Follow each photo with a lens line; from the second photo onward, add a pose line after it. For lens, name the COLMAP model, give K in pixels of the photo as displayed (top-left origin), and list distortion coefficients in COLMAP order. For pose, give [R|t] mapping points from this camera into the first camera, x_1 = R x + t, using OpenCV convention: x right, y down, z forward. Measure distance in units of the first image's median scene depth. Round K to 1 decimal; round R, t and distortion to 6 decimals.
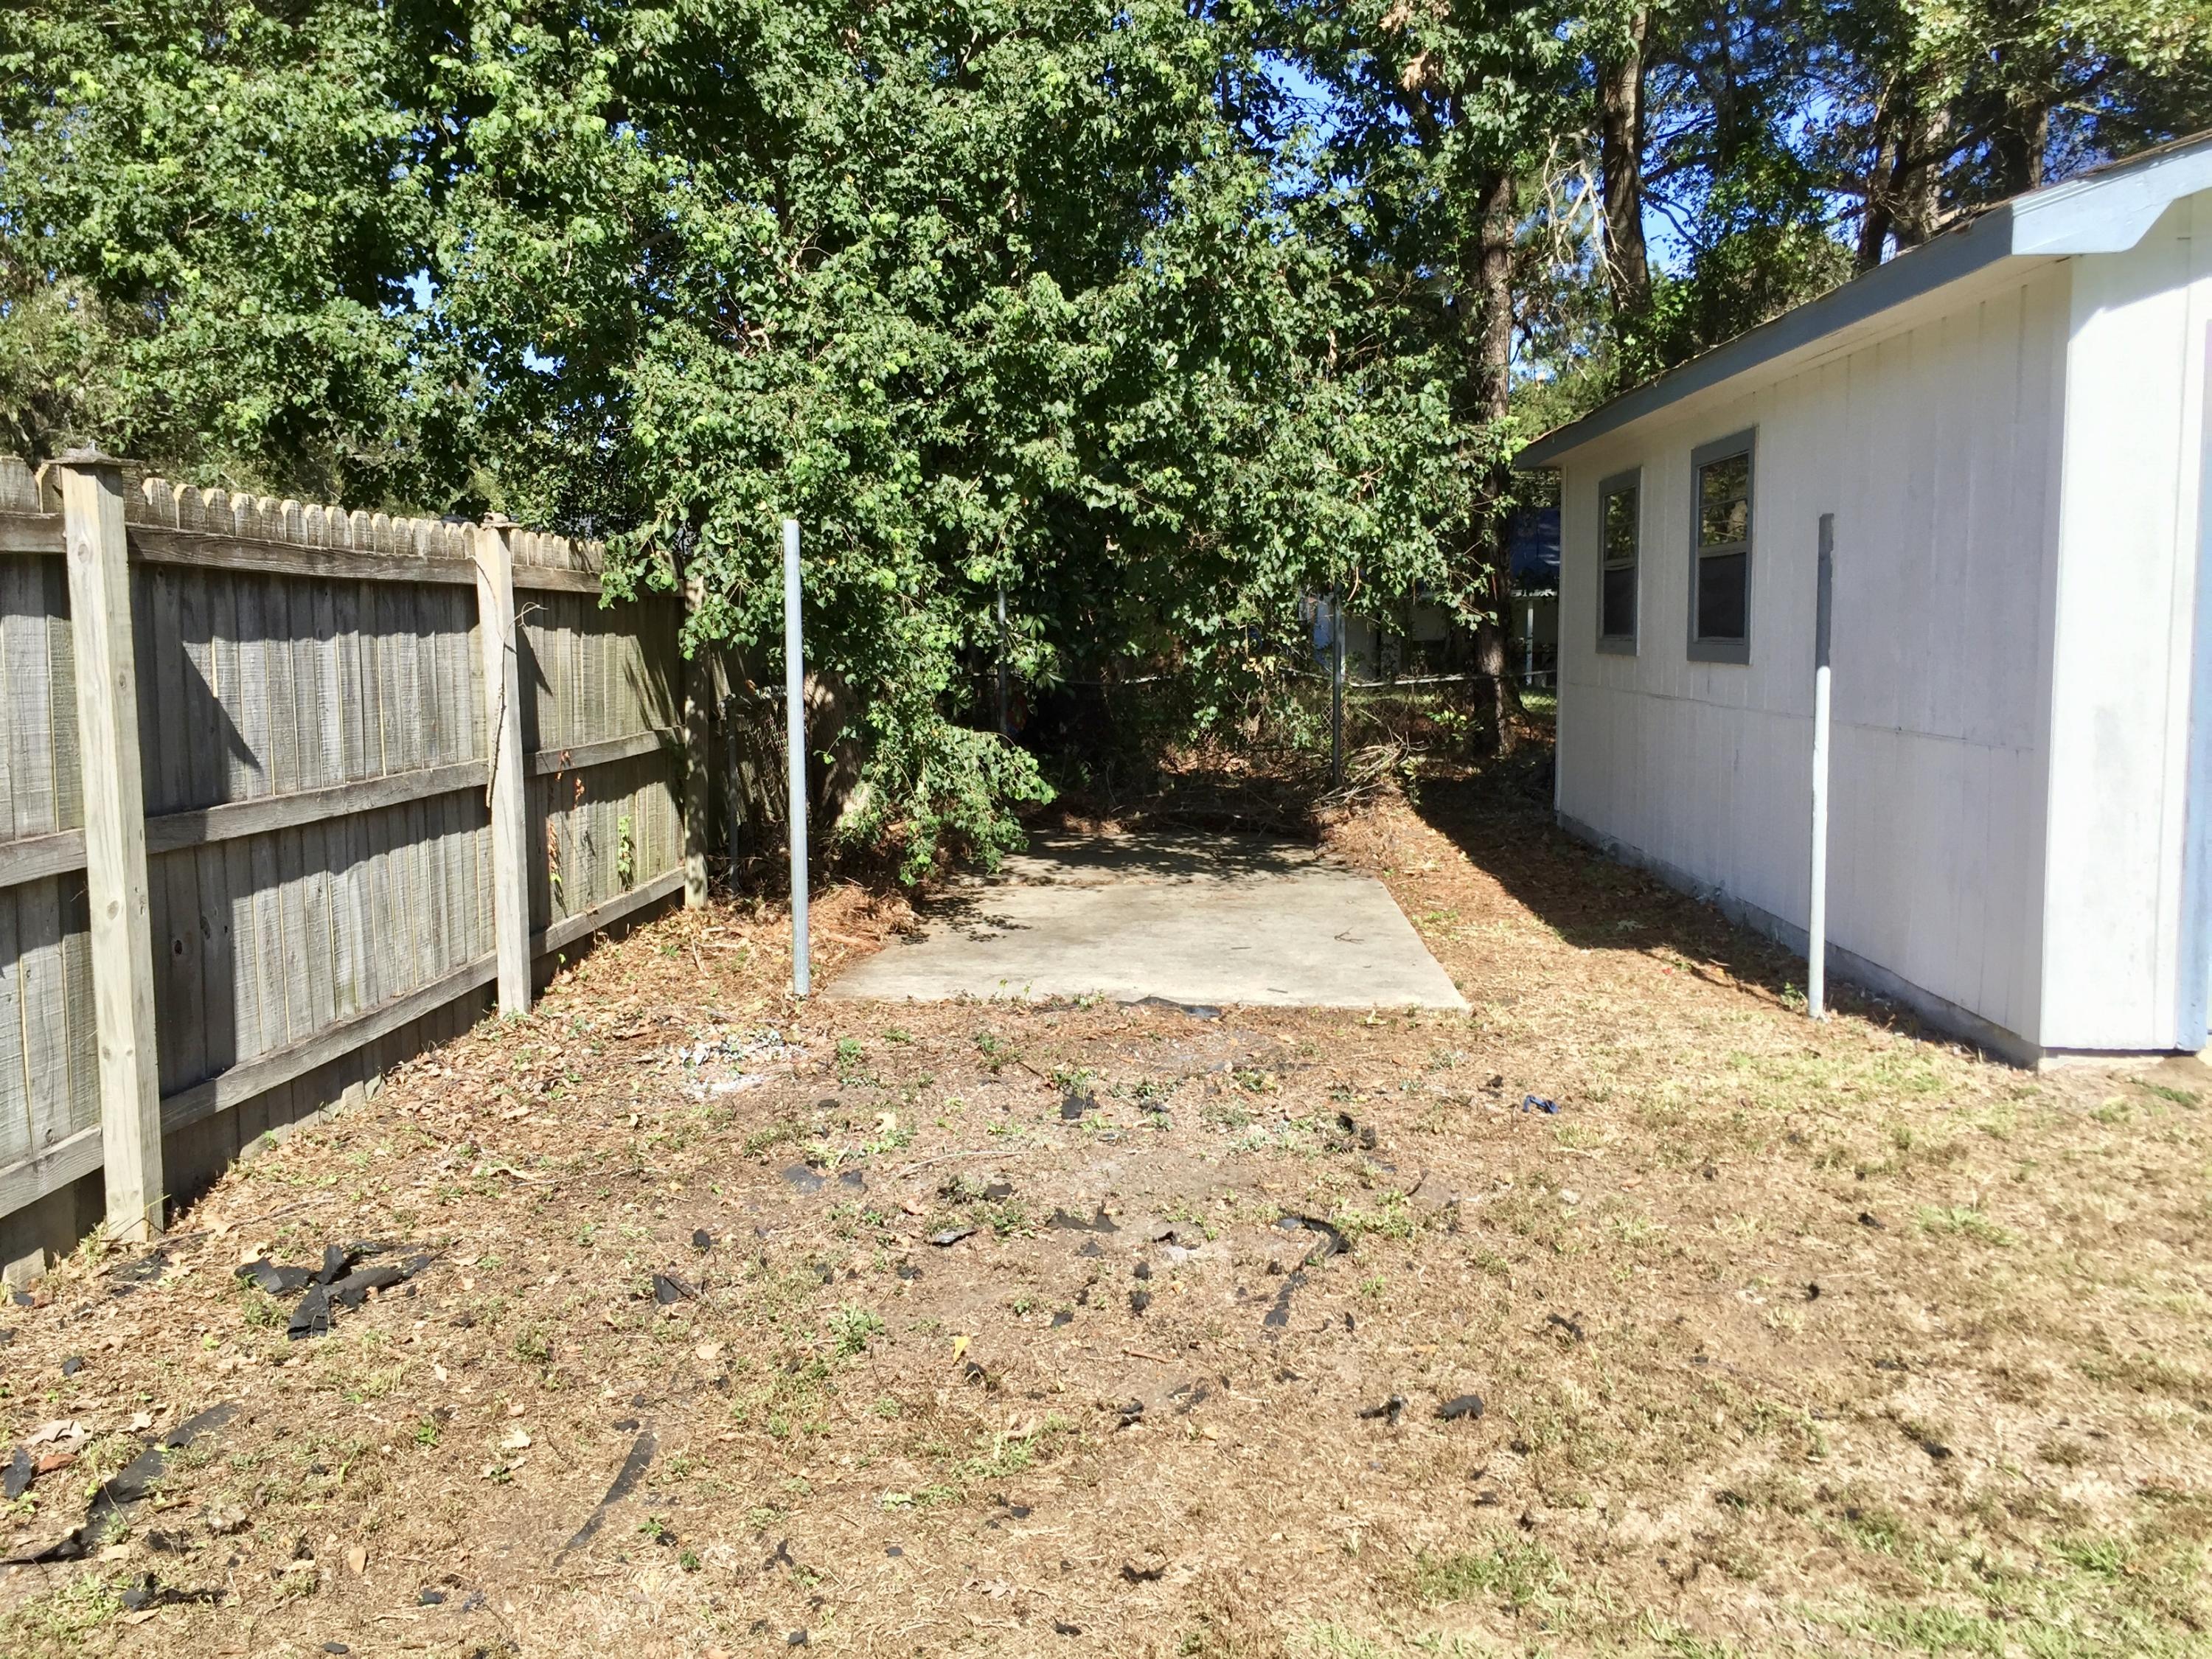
lens RADIAL K [[1876.6, 0, 1103.7], [0, 1876.6, 818.2], [0, 0, 1]] dist [0.082108, -0.110580]
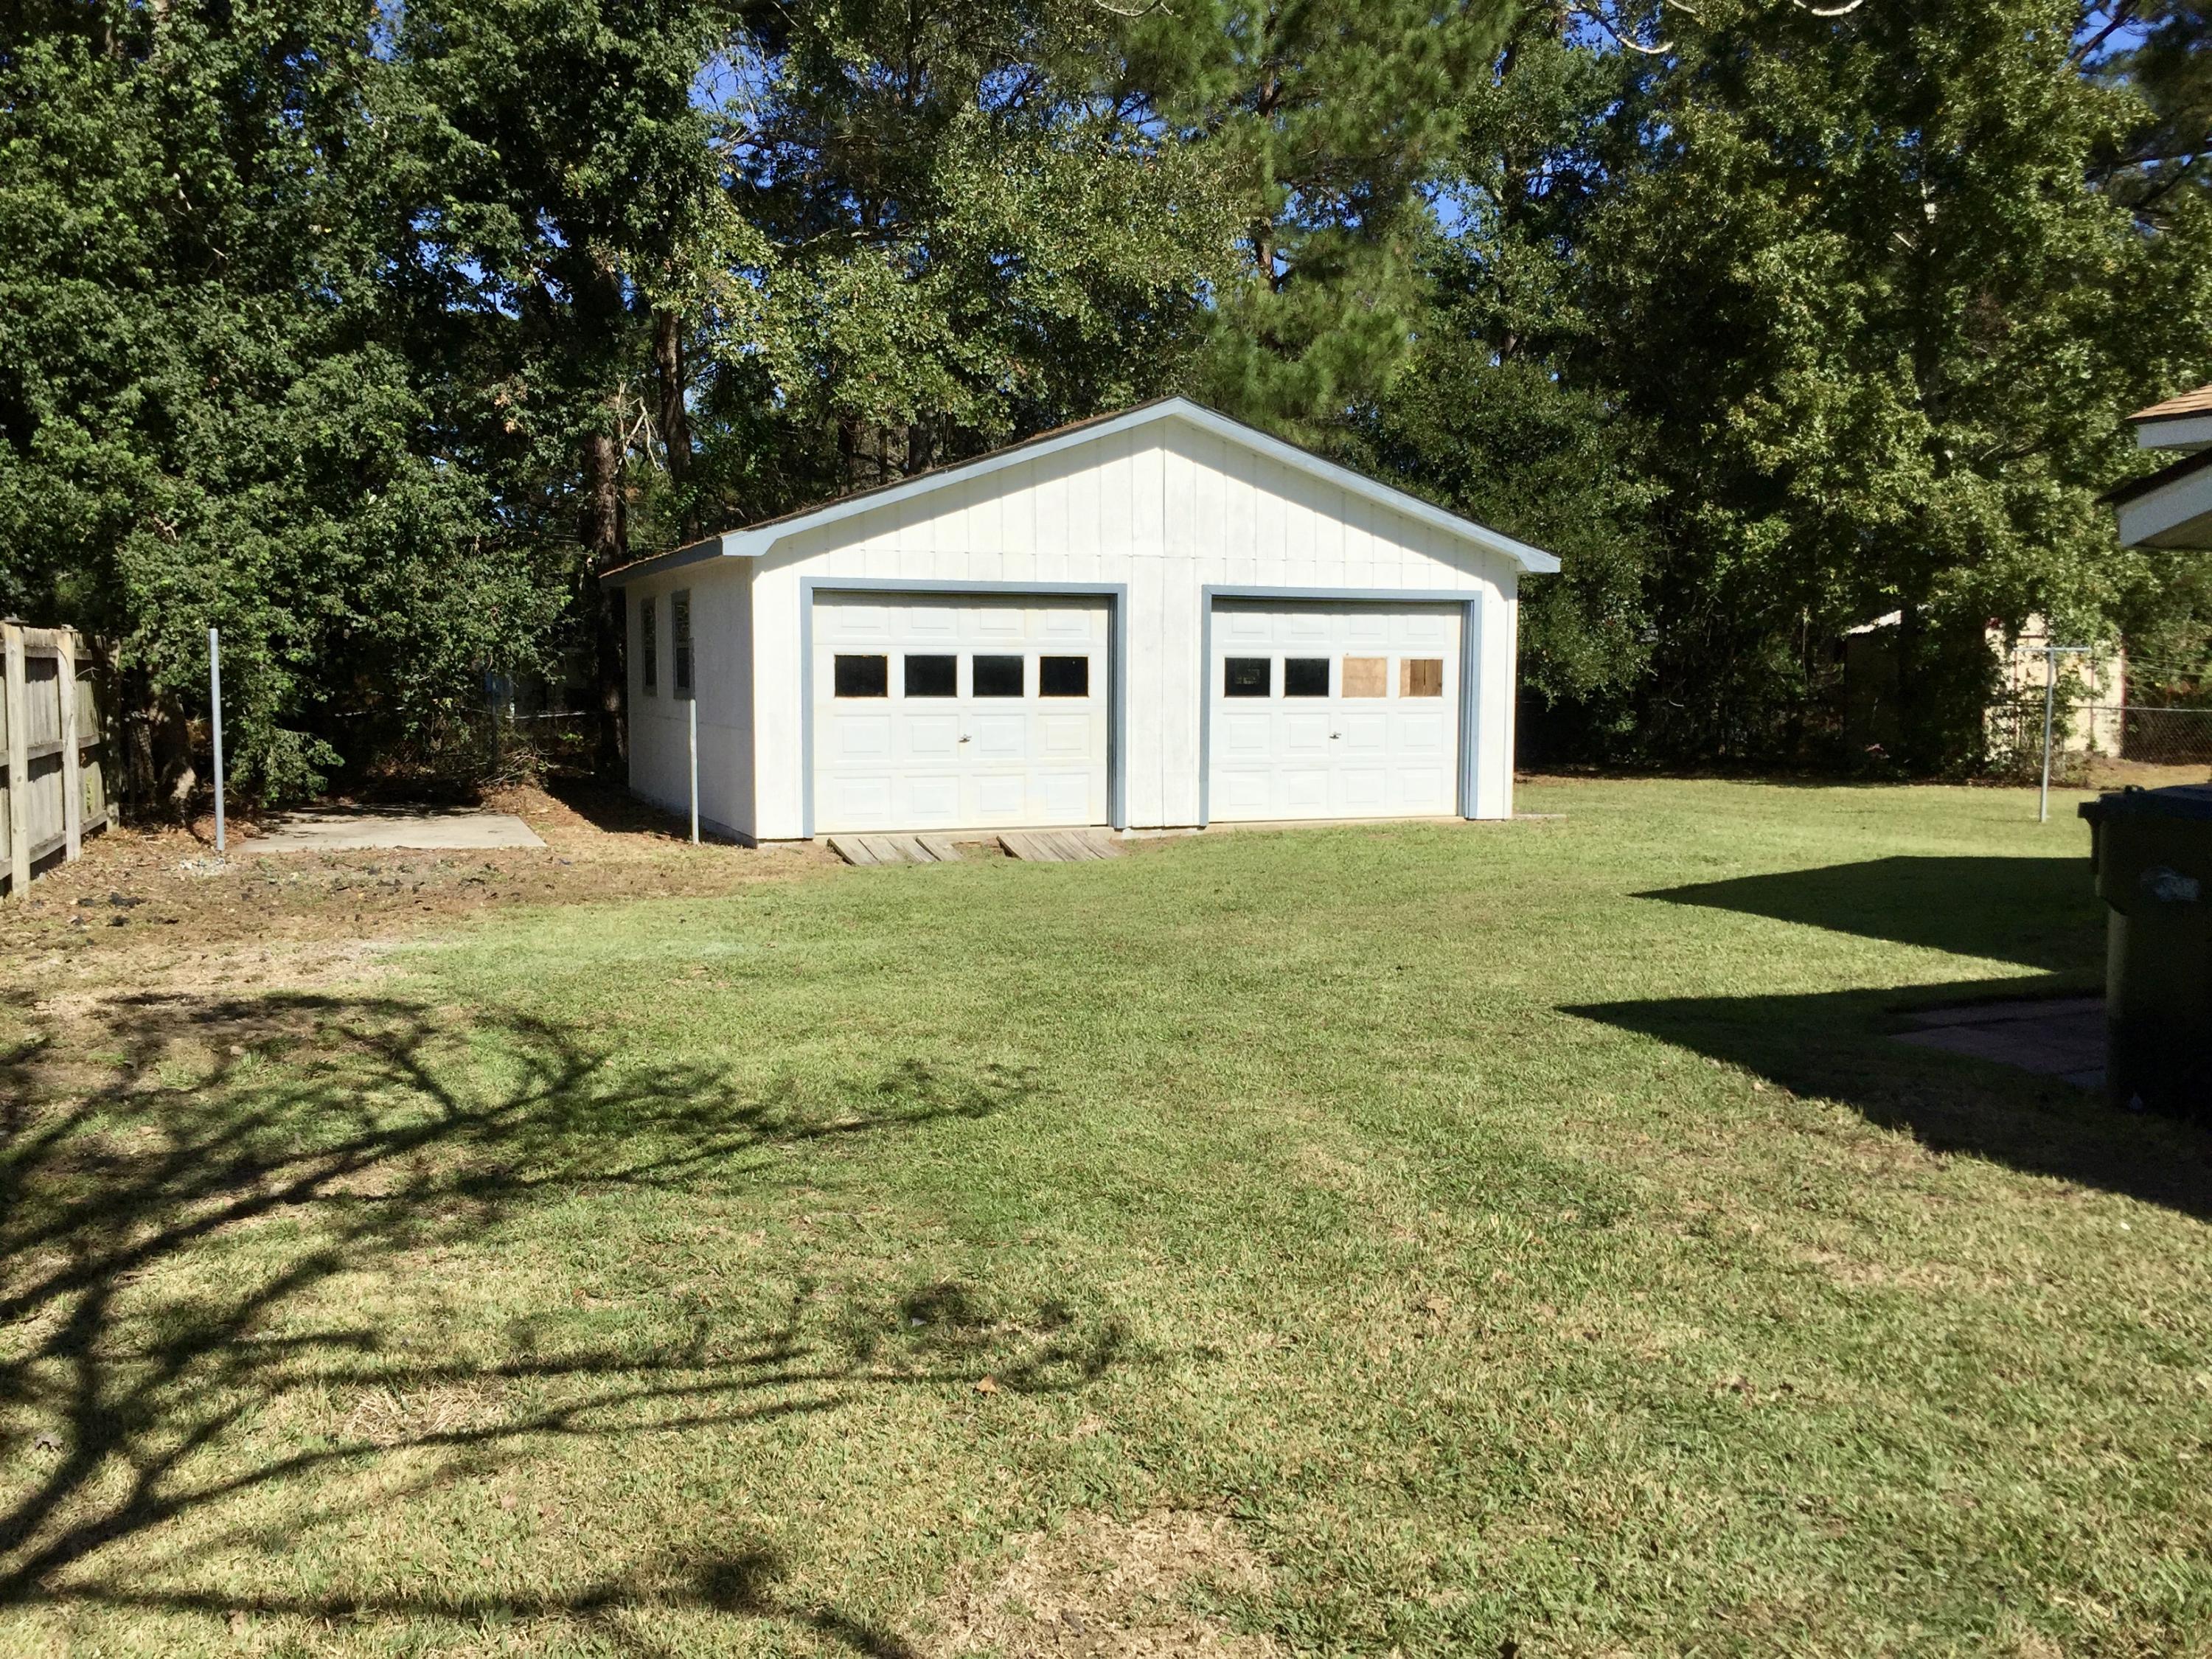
lens RADIAL K [[1876.6, 0, 1103.7], [0, 1876.6, 818.2], [0, 0, 1]] dist [0.082108, -0.110580]
pose [[0.911888, -0.022643, 0.409814, -0.117479], [0.033598, 0.999244, -0.019550, 0.120234], [-0.409062, 0.031597, 0.911960, -1.244301]]
